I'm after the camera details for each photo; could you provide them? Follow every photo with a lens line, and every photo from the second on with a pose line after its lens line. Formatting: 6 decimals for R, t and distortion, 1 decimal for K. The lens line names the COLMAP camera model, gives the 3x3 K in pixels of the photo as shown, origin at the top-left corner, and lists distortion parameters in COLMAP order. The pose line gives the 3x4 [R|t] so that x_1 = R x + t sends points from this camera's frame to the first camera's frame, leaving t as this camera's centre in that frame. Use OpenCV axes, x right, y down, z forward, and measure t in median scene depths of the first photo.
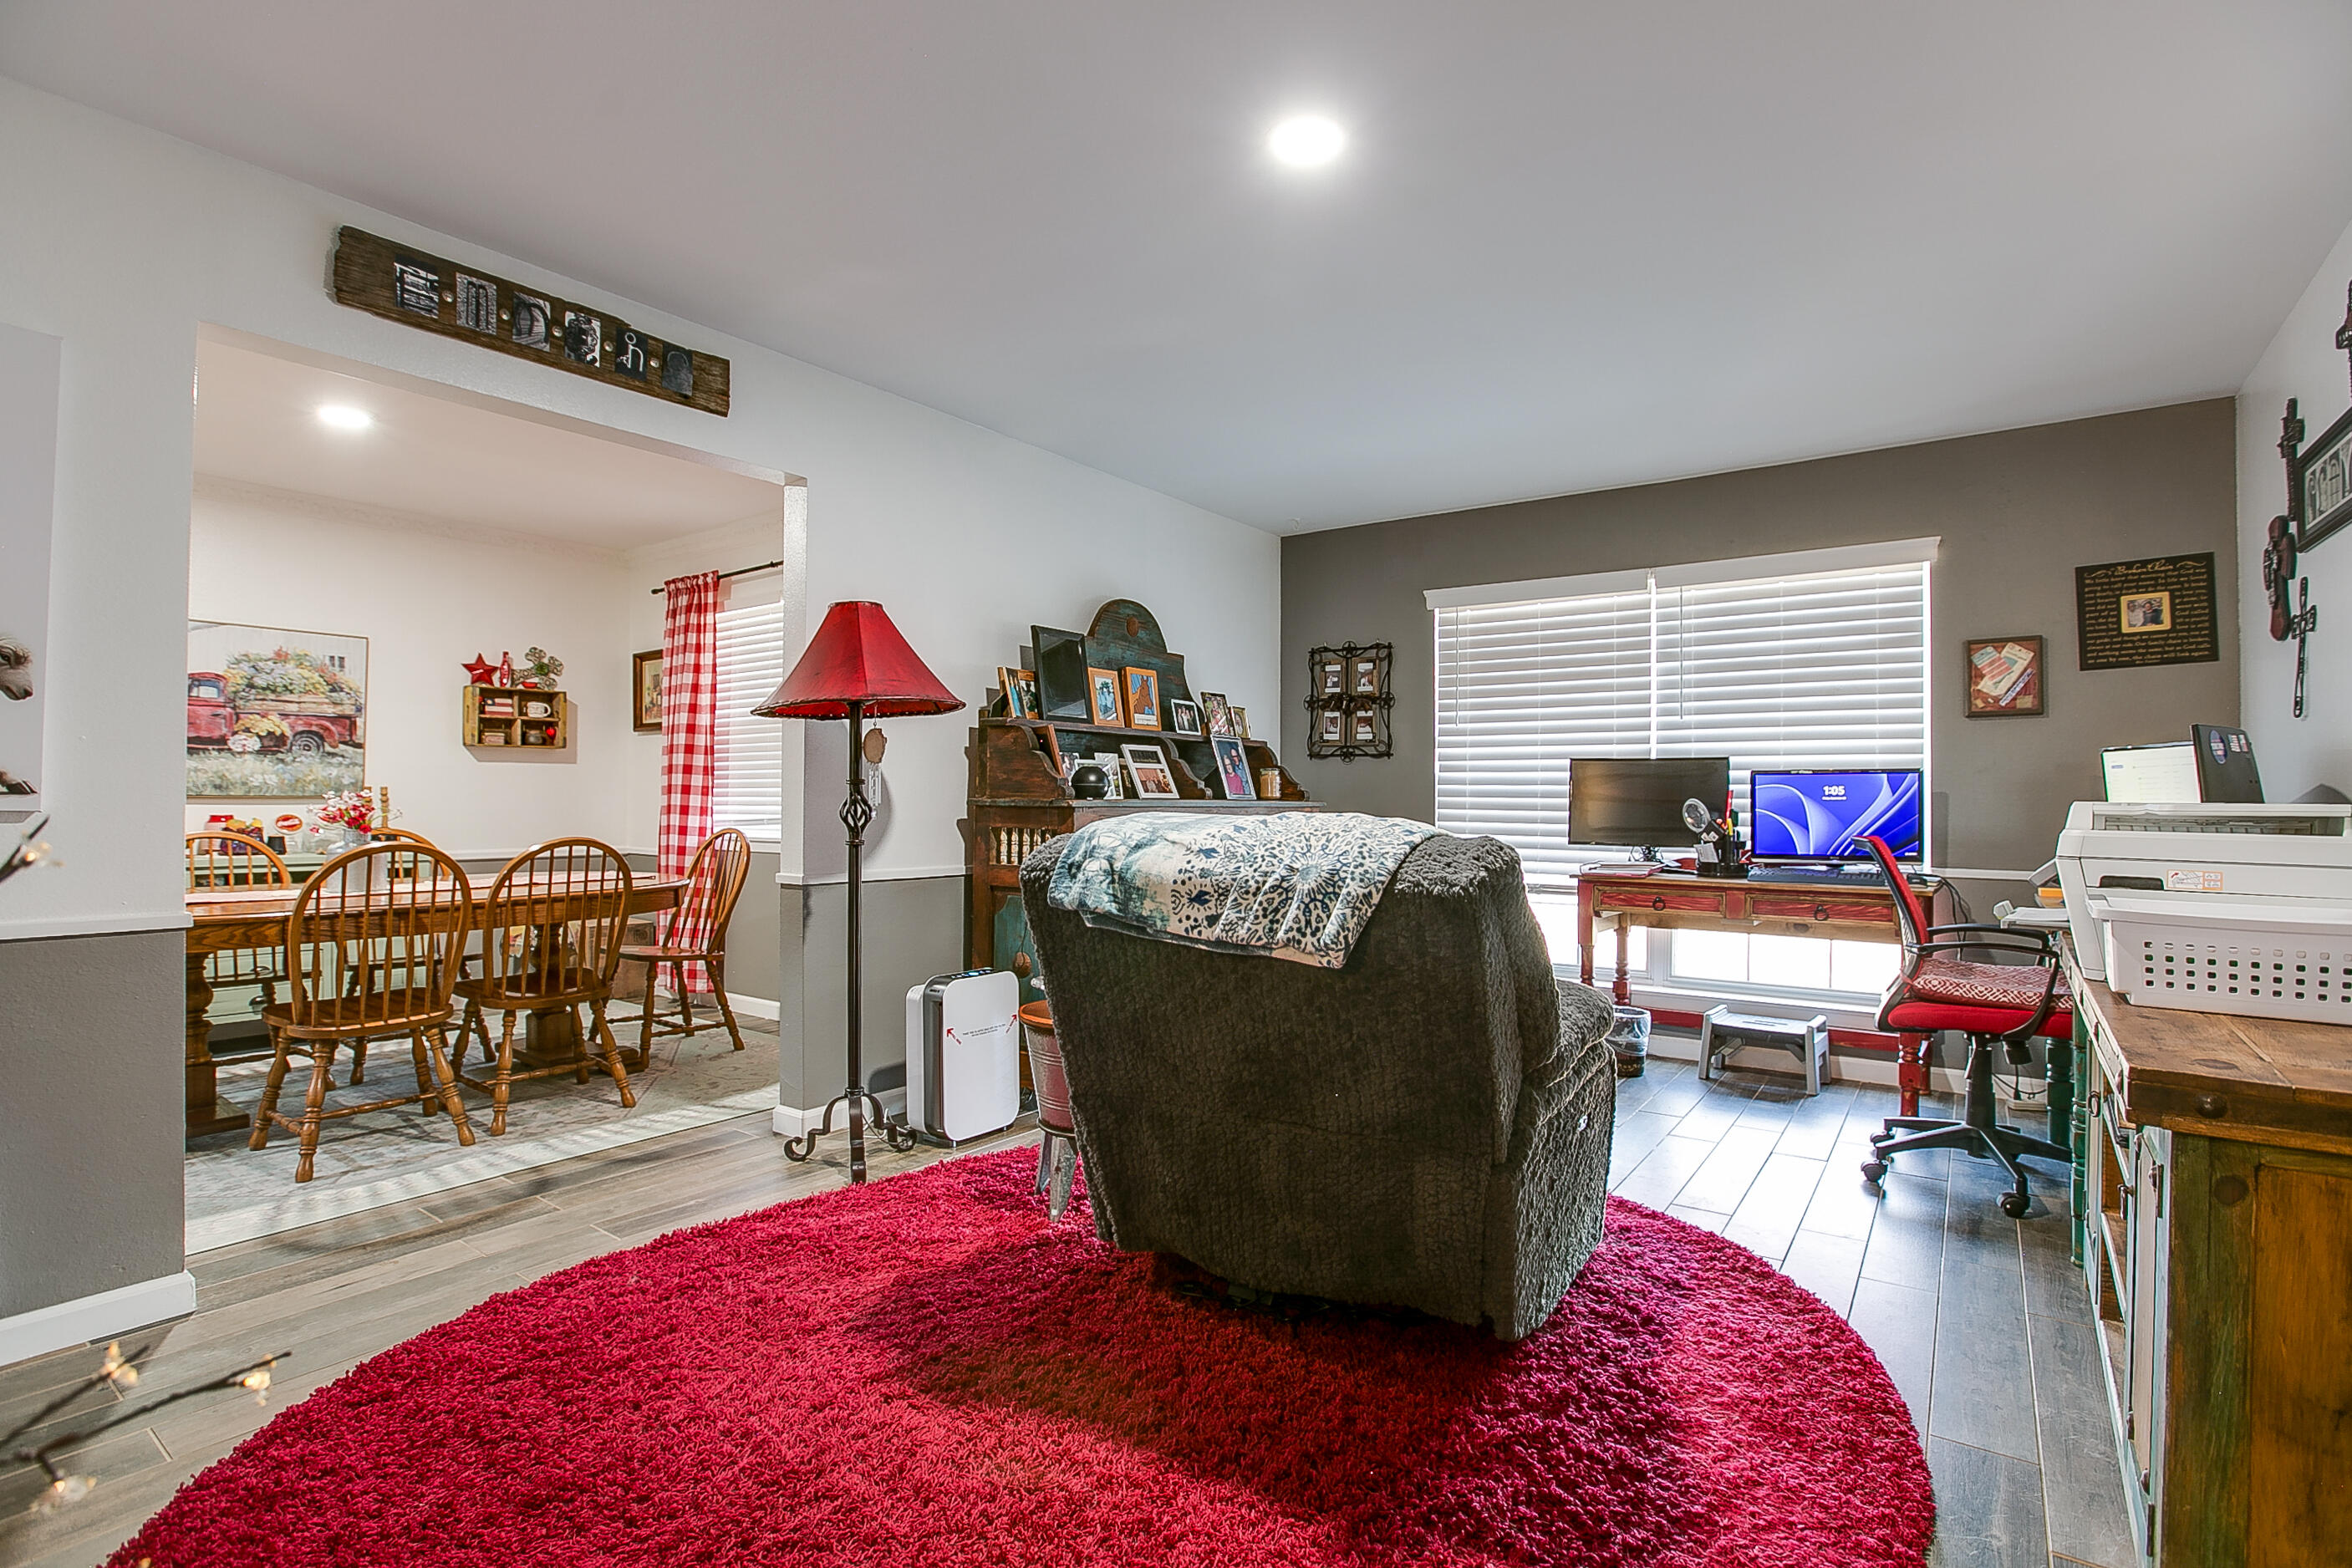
lens RADIAL K [[1127.2, 0, 1162.9], [0, 1127.2, 779.7], [0, 0, 1]] dist [-0.050112, 0.013503]
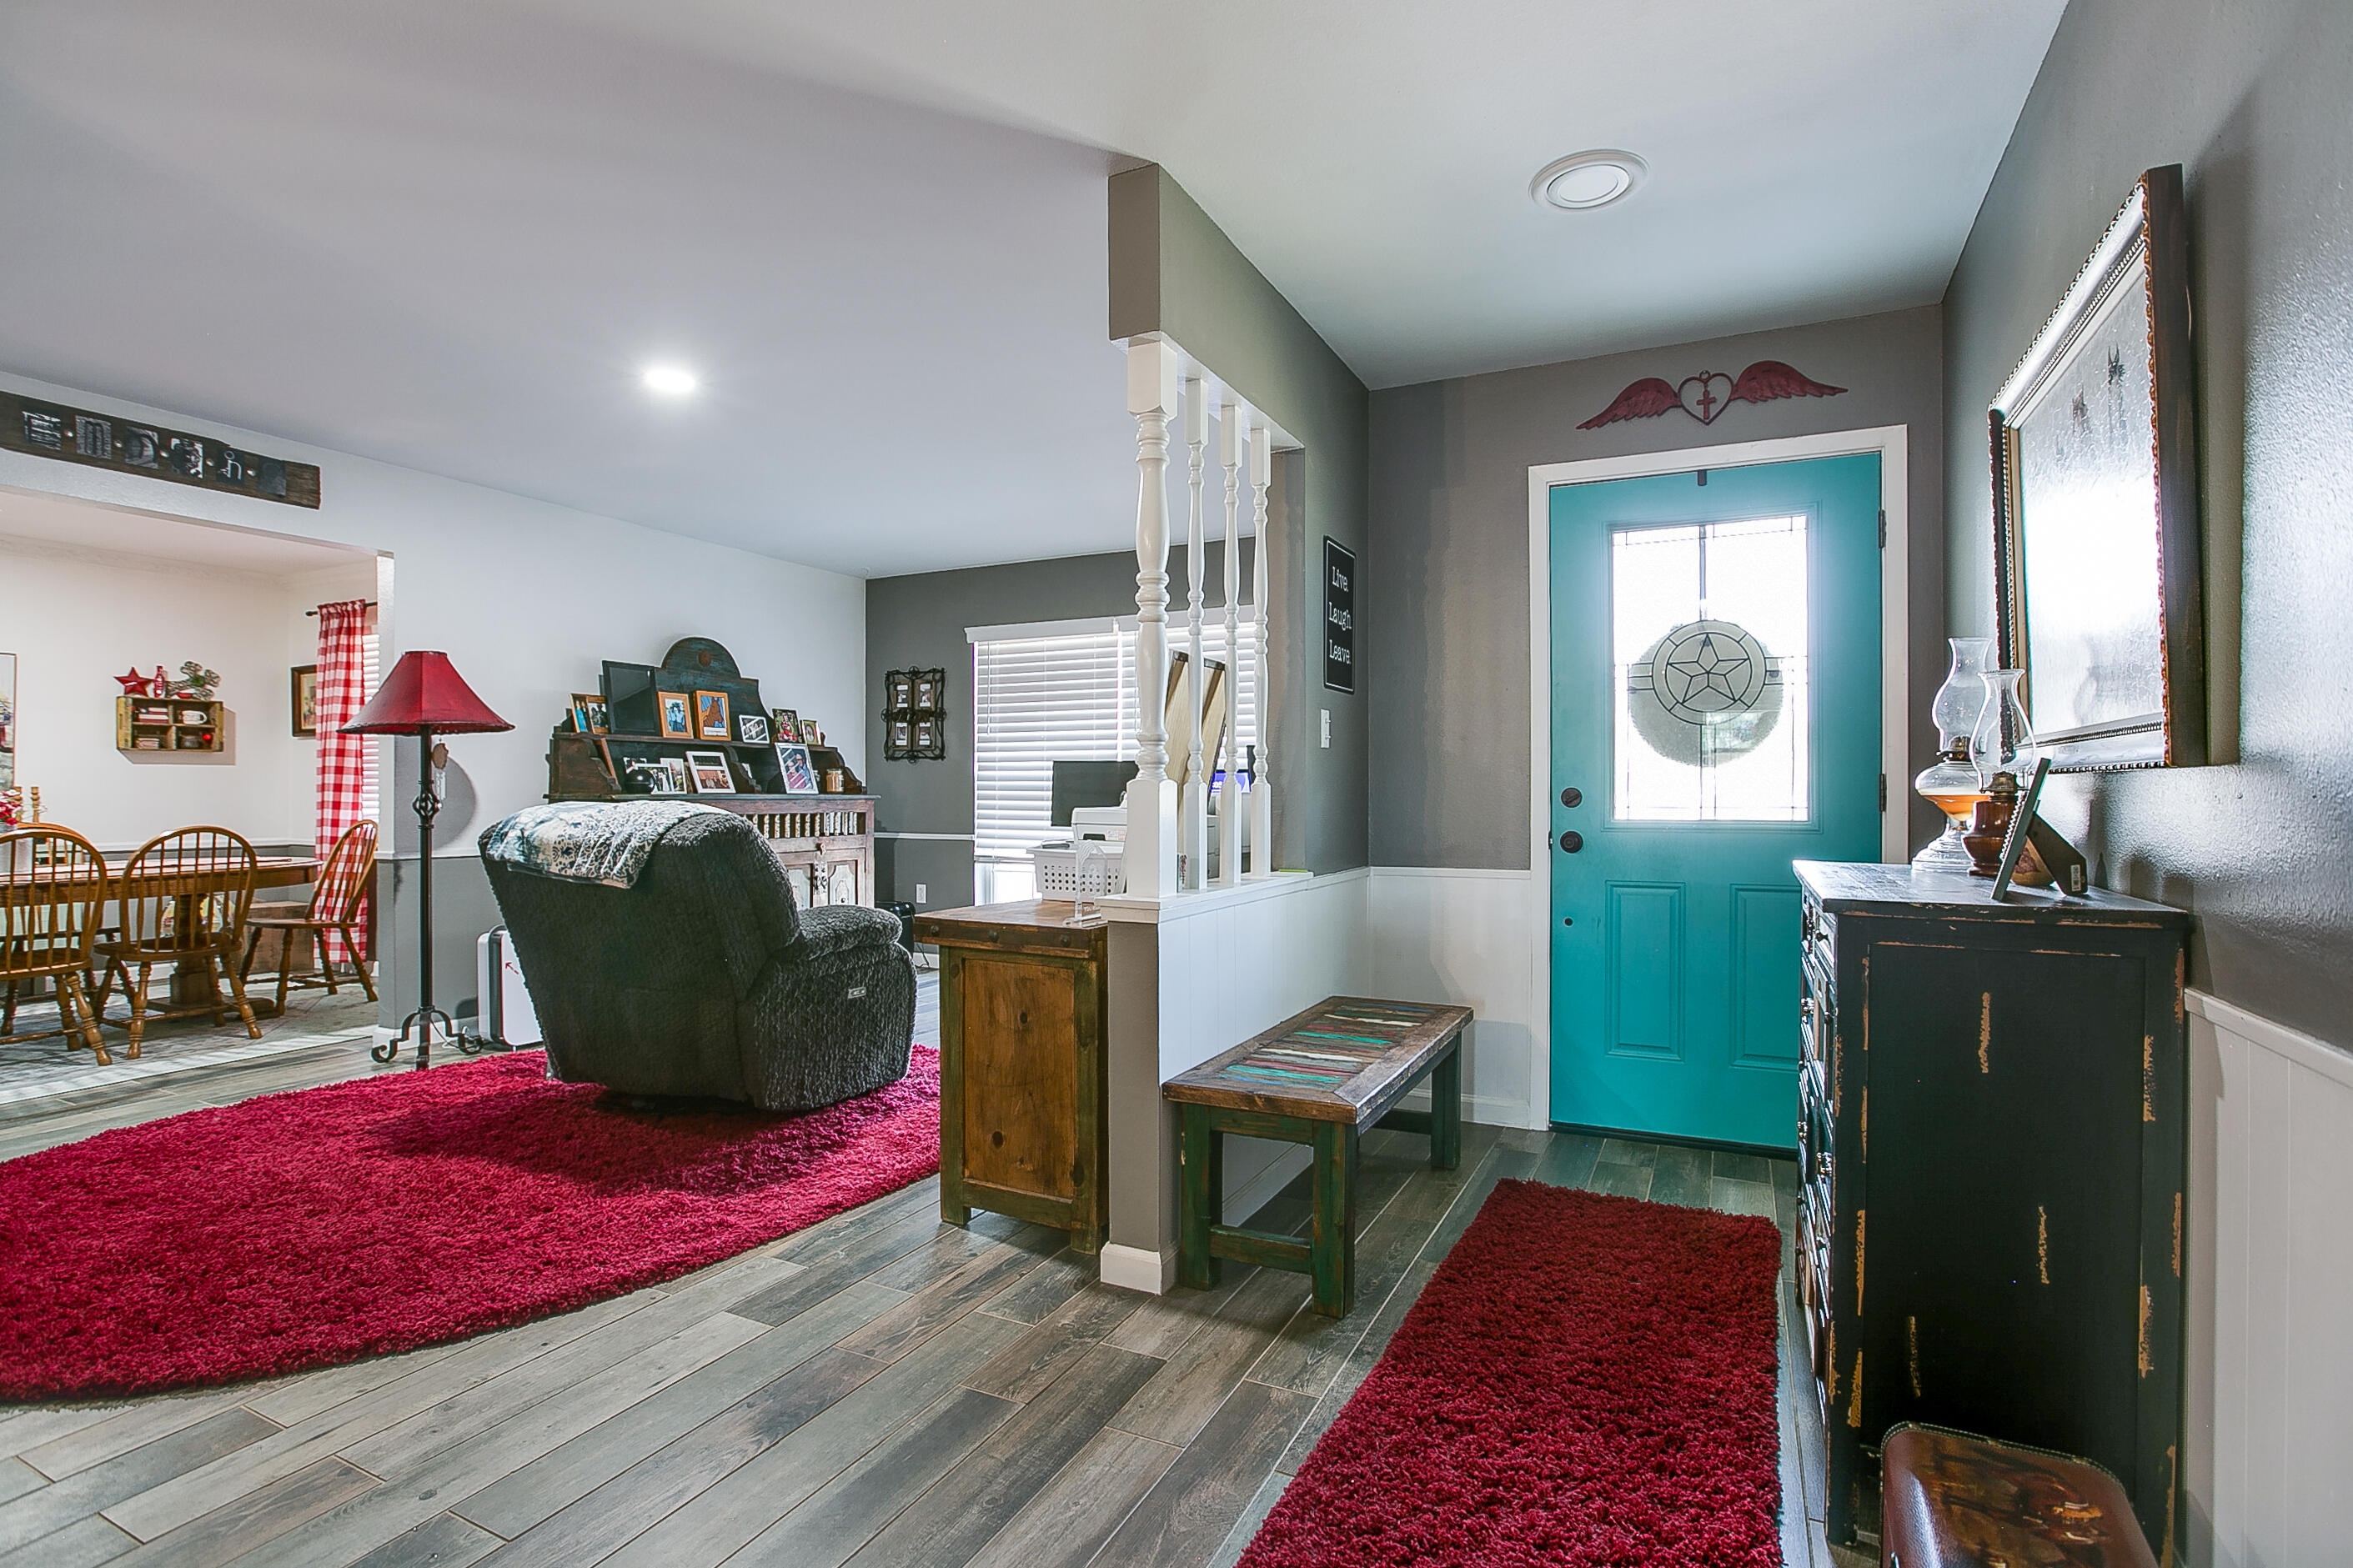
lens RADIAL K [[1127.5, 0, 1175.4], [0, 1127.5, 786.7], [0, 0, 1]] dist [-0.050112, 0.013503]
pose [[0.982525, -0.005135, 0.186059, 0.277916], [0.002912, 0.999921, 0.012221, -0.004663], [-0.186107, -0.011465, 0.982462, -0.363062]]
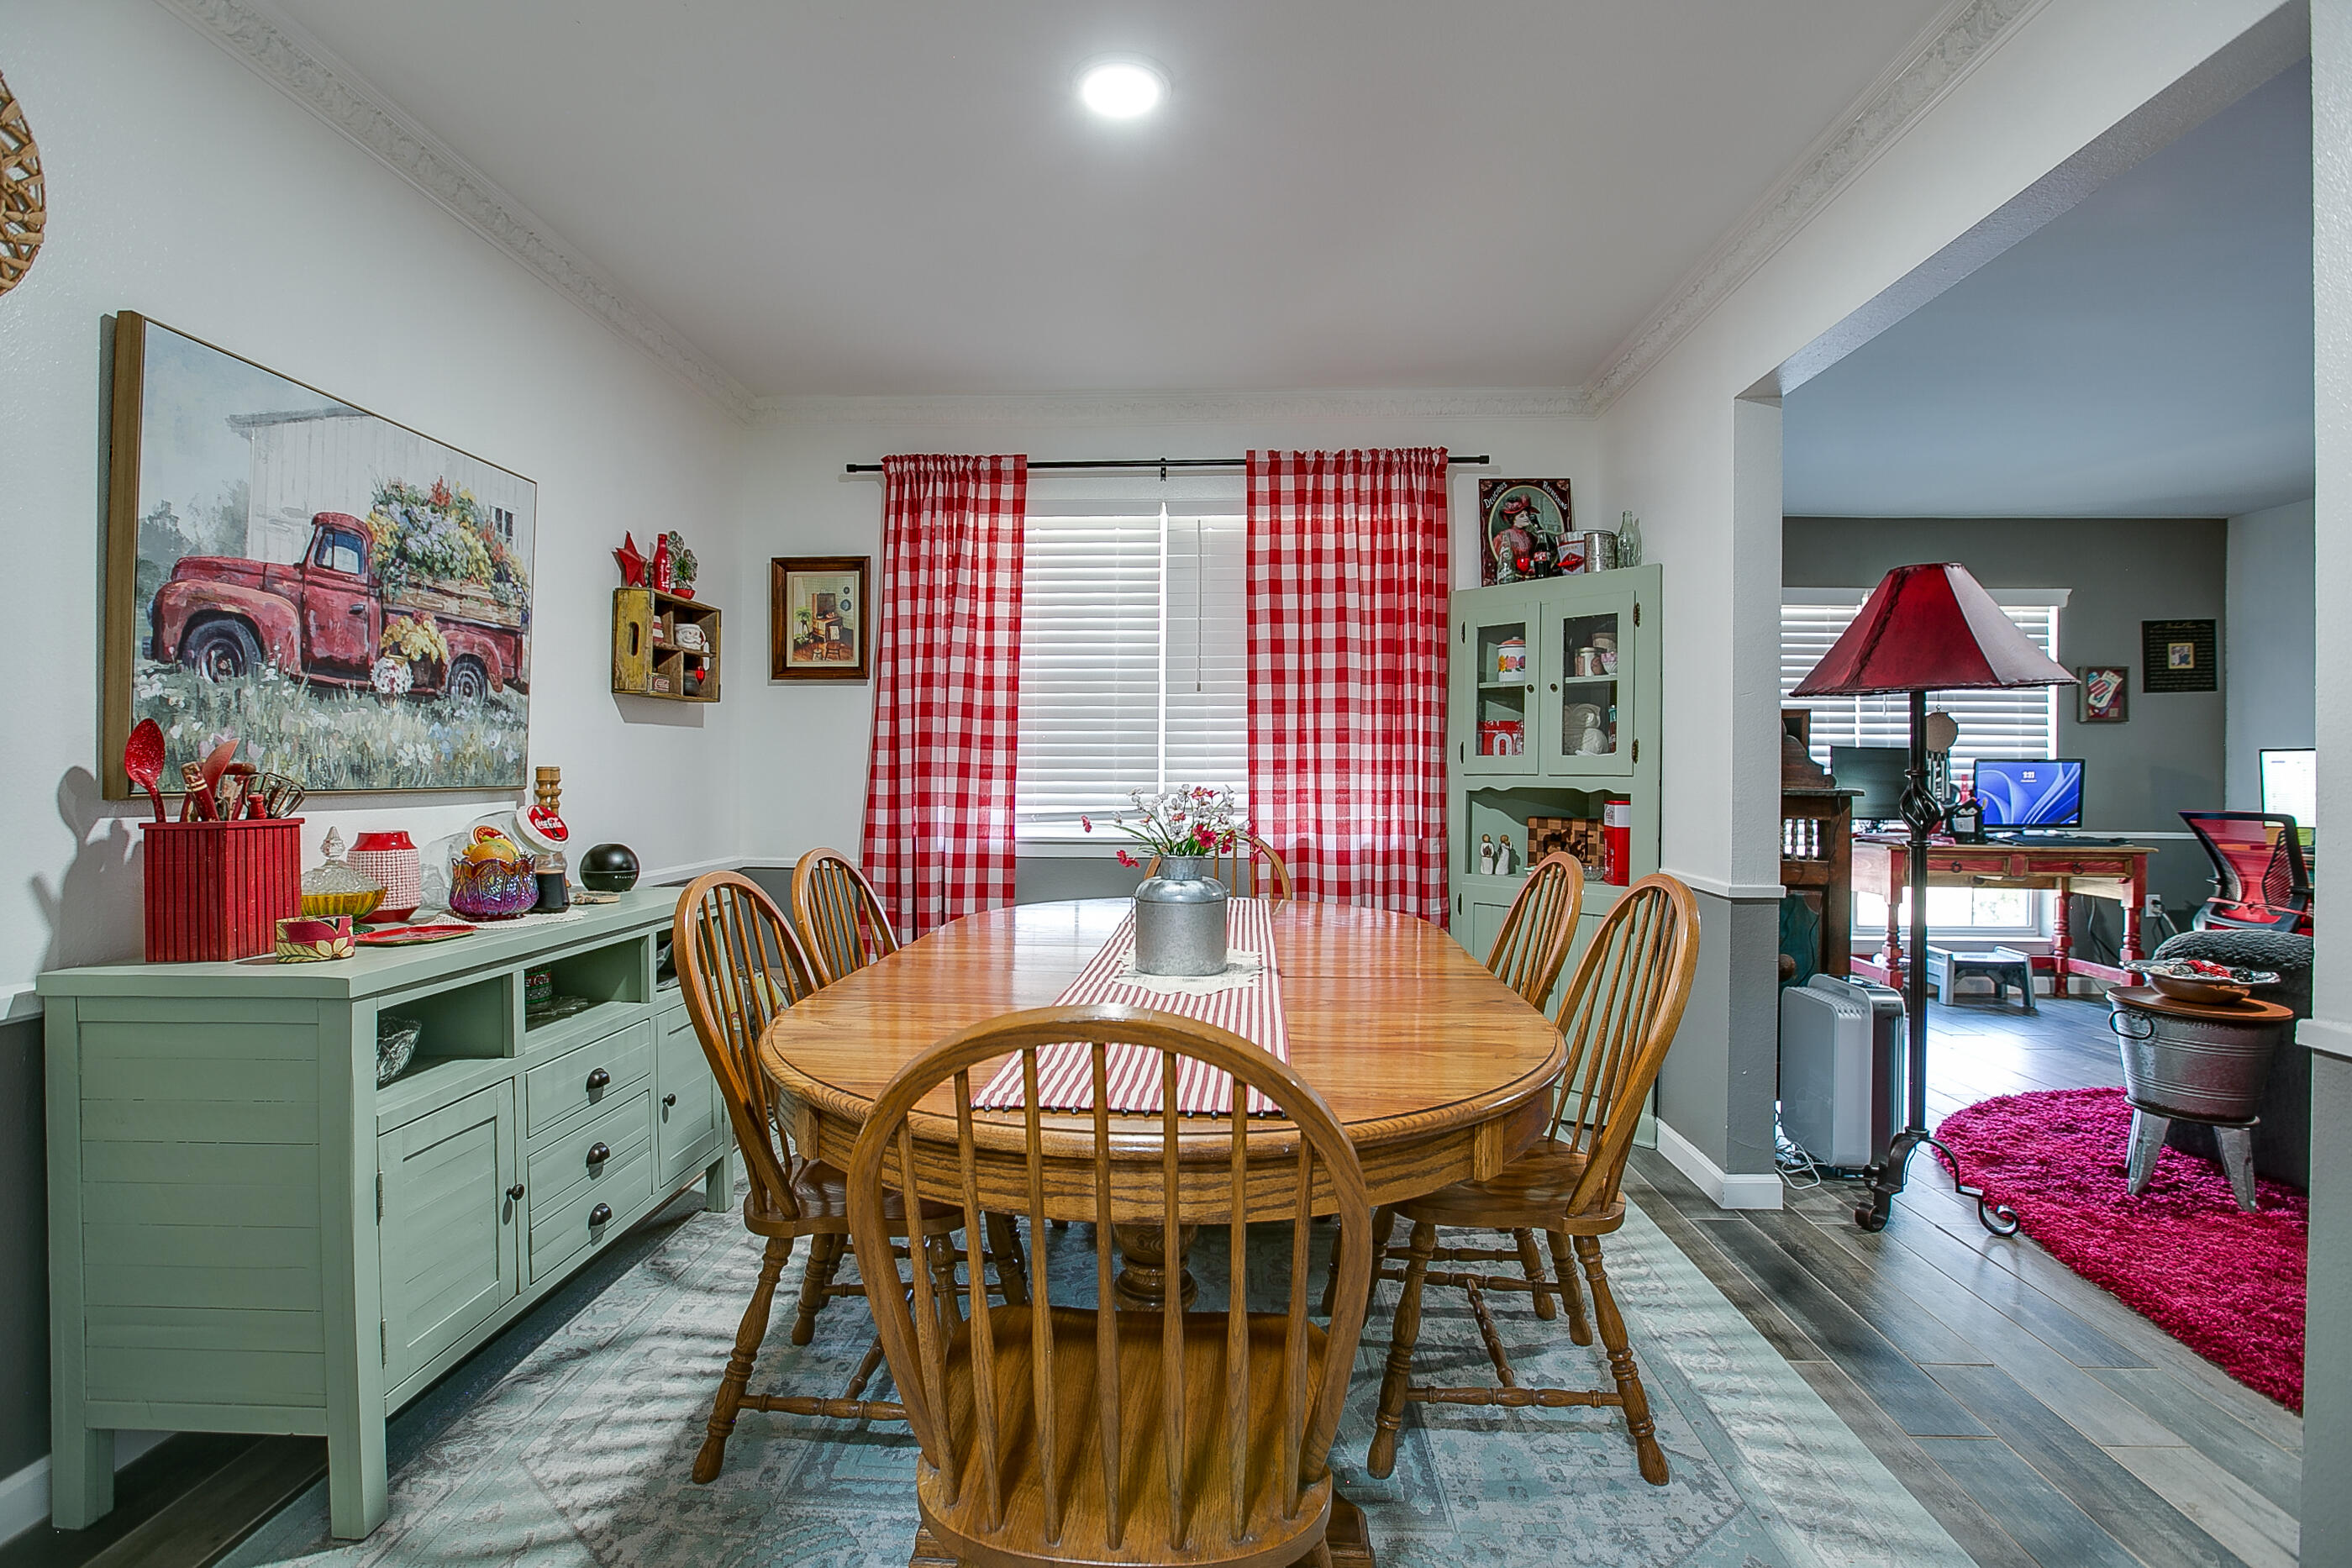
lens RADIAL K [[1127.2, 0, 1171.1], [0, 1127.2, 762.9], [0, 0, 1]] dist [-0.050112, 0.013503]
pose [[0.824696, 0.003449, 0.565566, -0.923204], [-0.012660, 0.999843, 0.012362, -0.007249], [-0.565434, -0.017355, 0.824611, 0.474332]]
